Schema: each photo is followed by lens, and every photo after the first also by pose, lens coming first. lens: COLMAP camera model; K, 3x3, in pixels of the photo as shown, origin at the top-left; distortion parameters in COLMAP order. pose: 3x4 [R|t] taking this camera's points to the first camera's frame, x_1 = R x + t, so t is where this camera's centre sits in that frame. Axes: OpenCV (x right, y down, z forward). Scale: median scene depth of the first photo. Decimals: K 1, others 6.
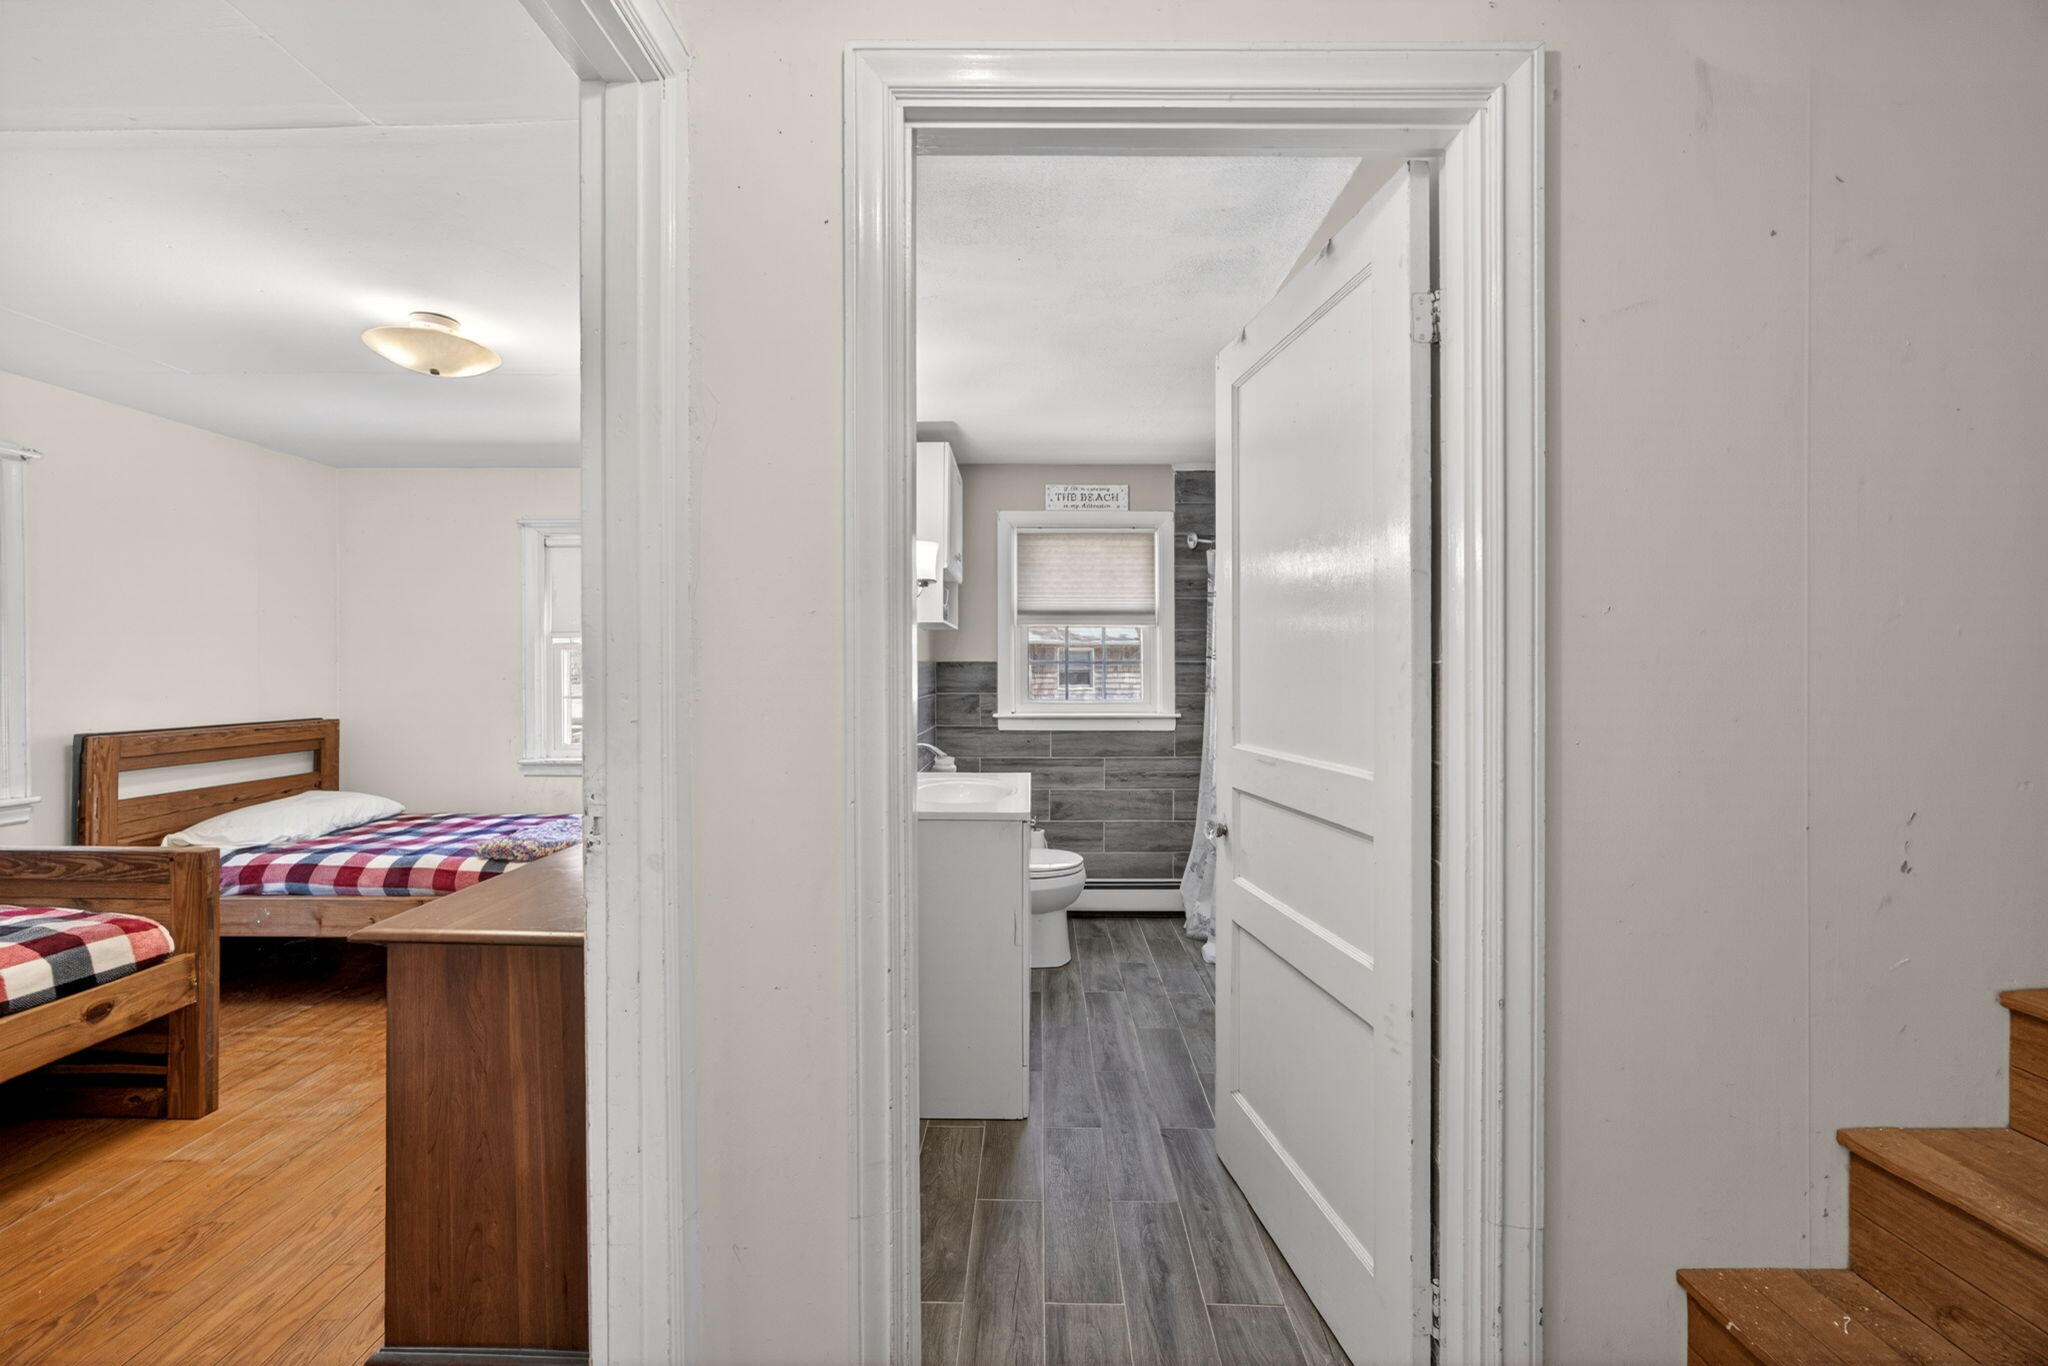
lens RADIAL K [[850.4, 0, 1029.2], [0, 850.4, 660.2], [0, 0, 1]] dist [-0.000847, 0.000779]
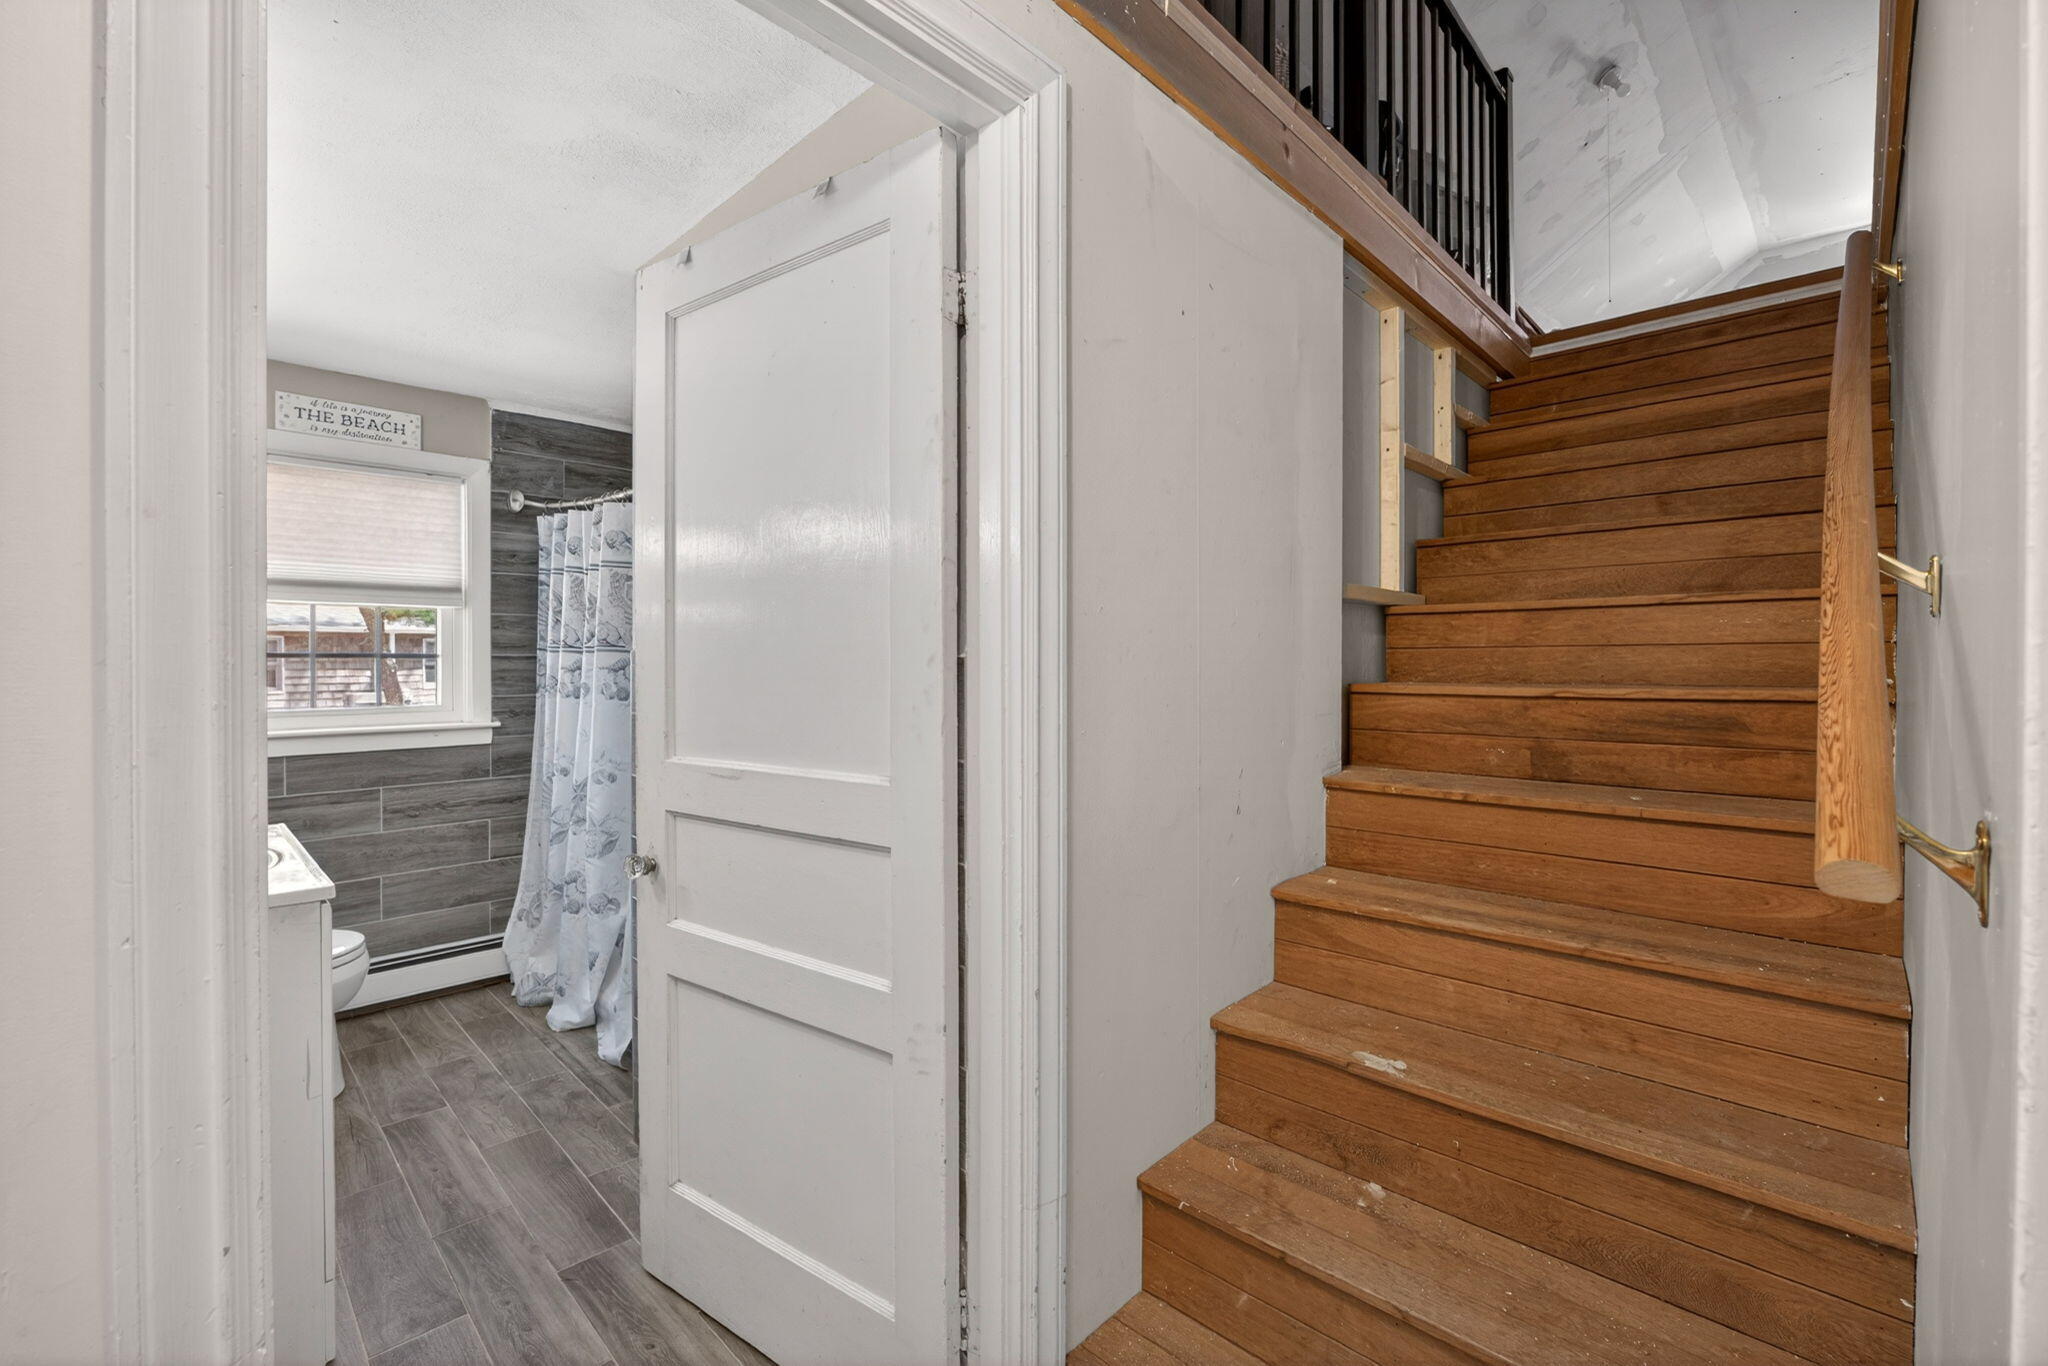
lens RADIAL K [[883.5, 0, 1025.4], [0, 883.5, 655.3], [0, 0, 1]] dist [-0.035264, 0.020306]
pose [[0.685654, 0.002520, 0.727923, -0.078477], [-0.003364, 0.999994, -0.000294, 0.000555], [-0.727920, -0.002247, 0.685659, 0.104878]]
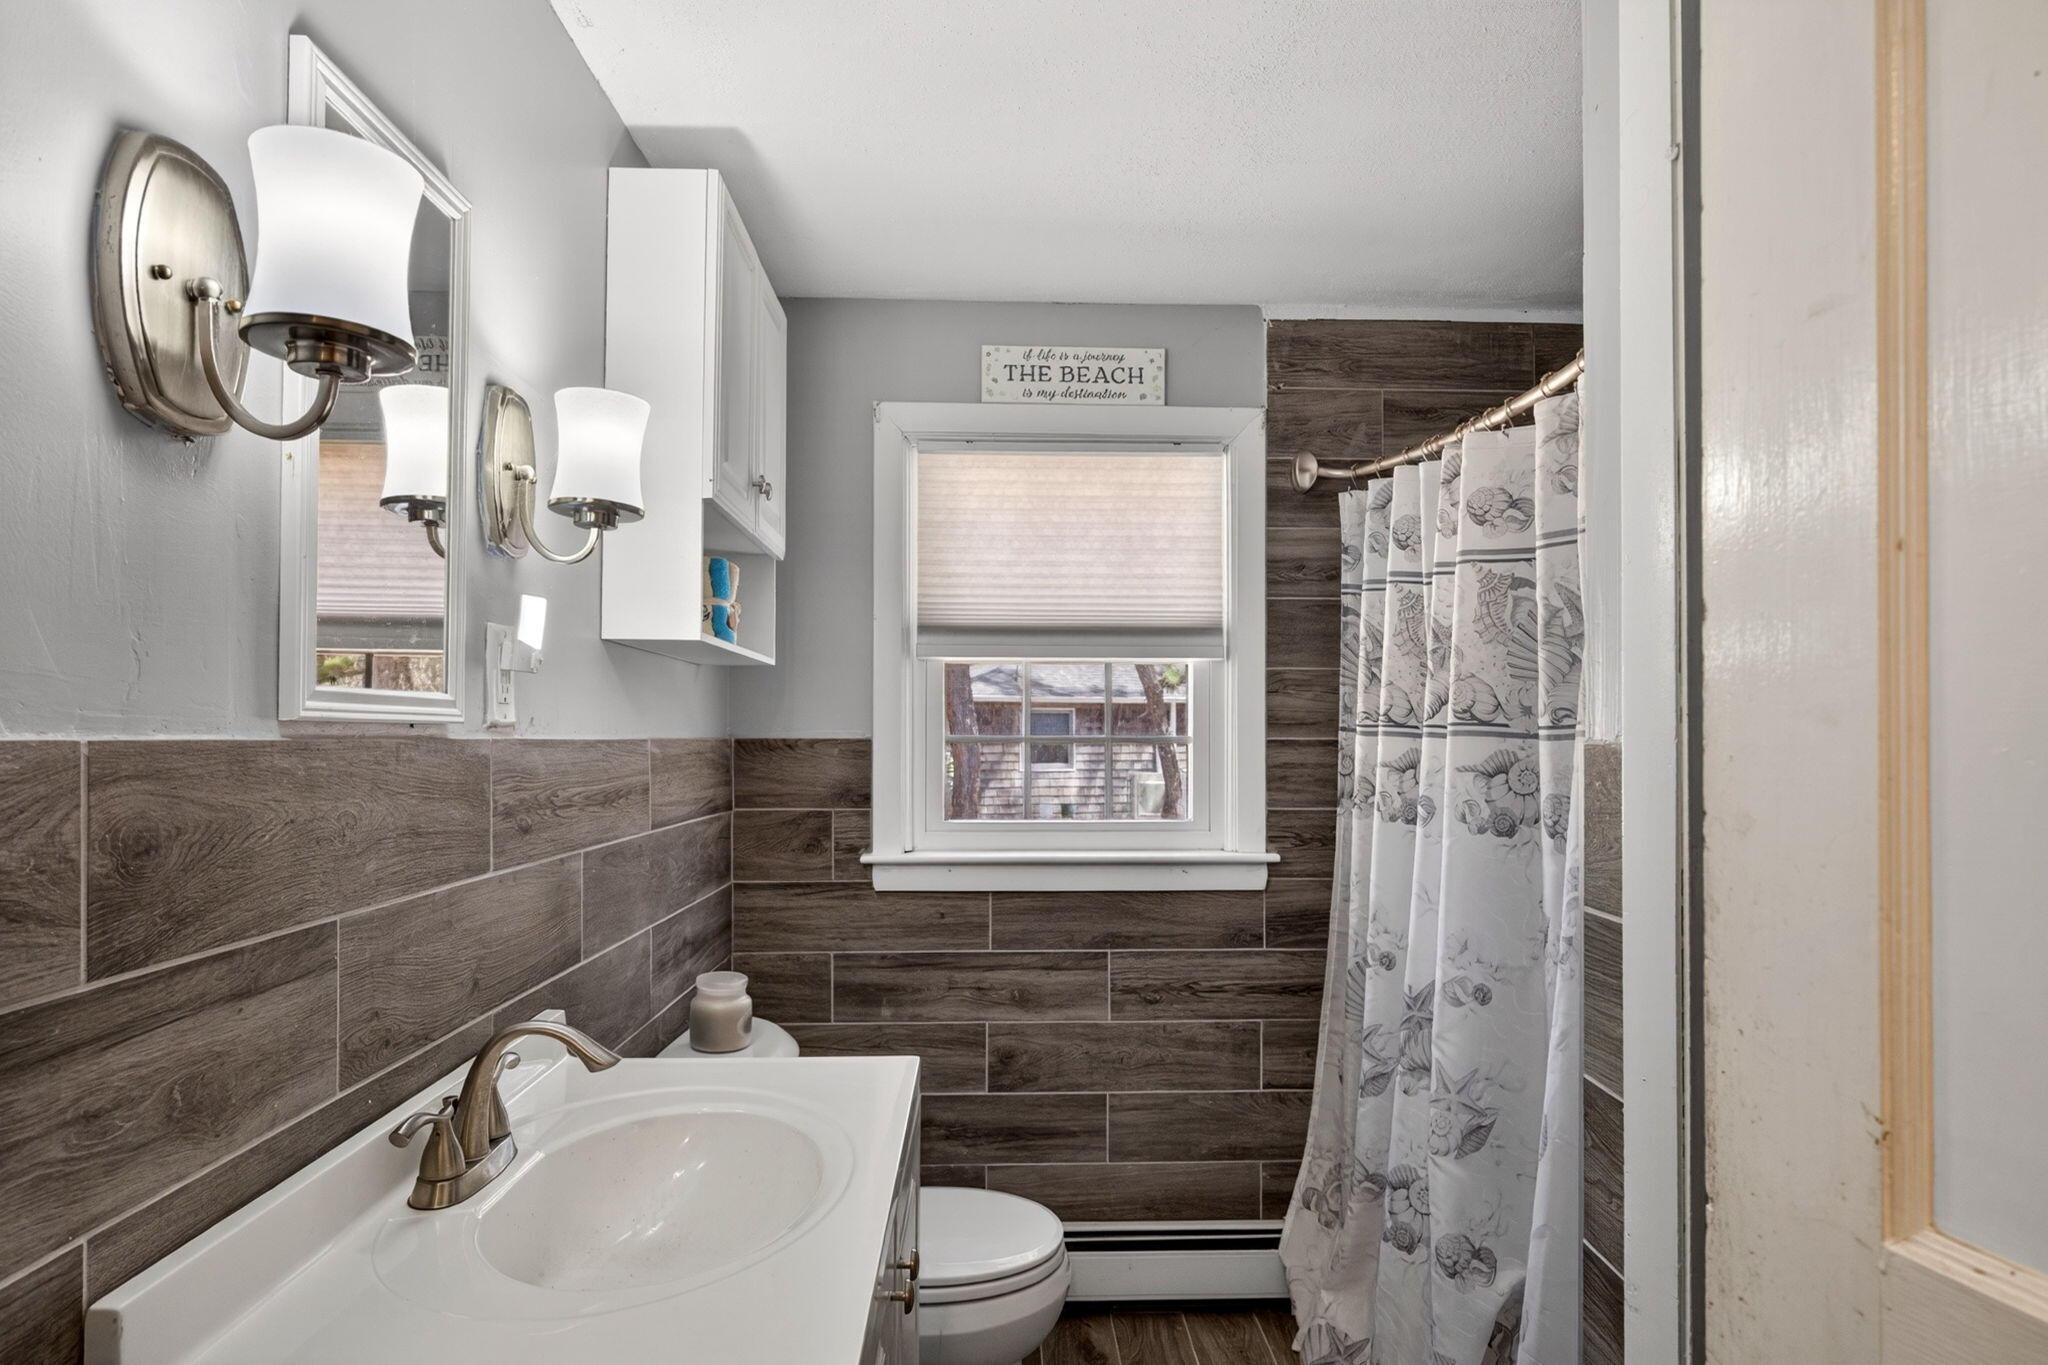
lens RADIAL K [[1086.0, 0, 1020.6], [0, 1086.0, 733.6], [0, 0, 1]] dist [-0.001415, -0.000042]
pose [[0.999469, 0.003416, 0.032408, 0.022632], [-0.003736, 0.999945, 0.009812, -0.006524], [-0.032373, -0.009928, 0.999427, 0.446520]]
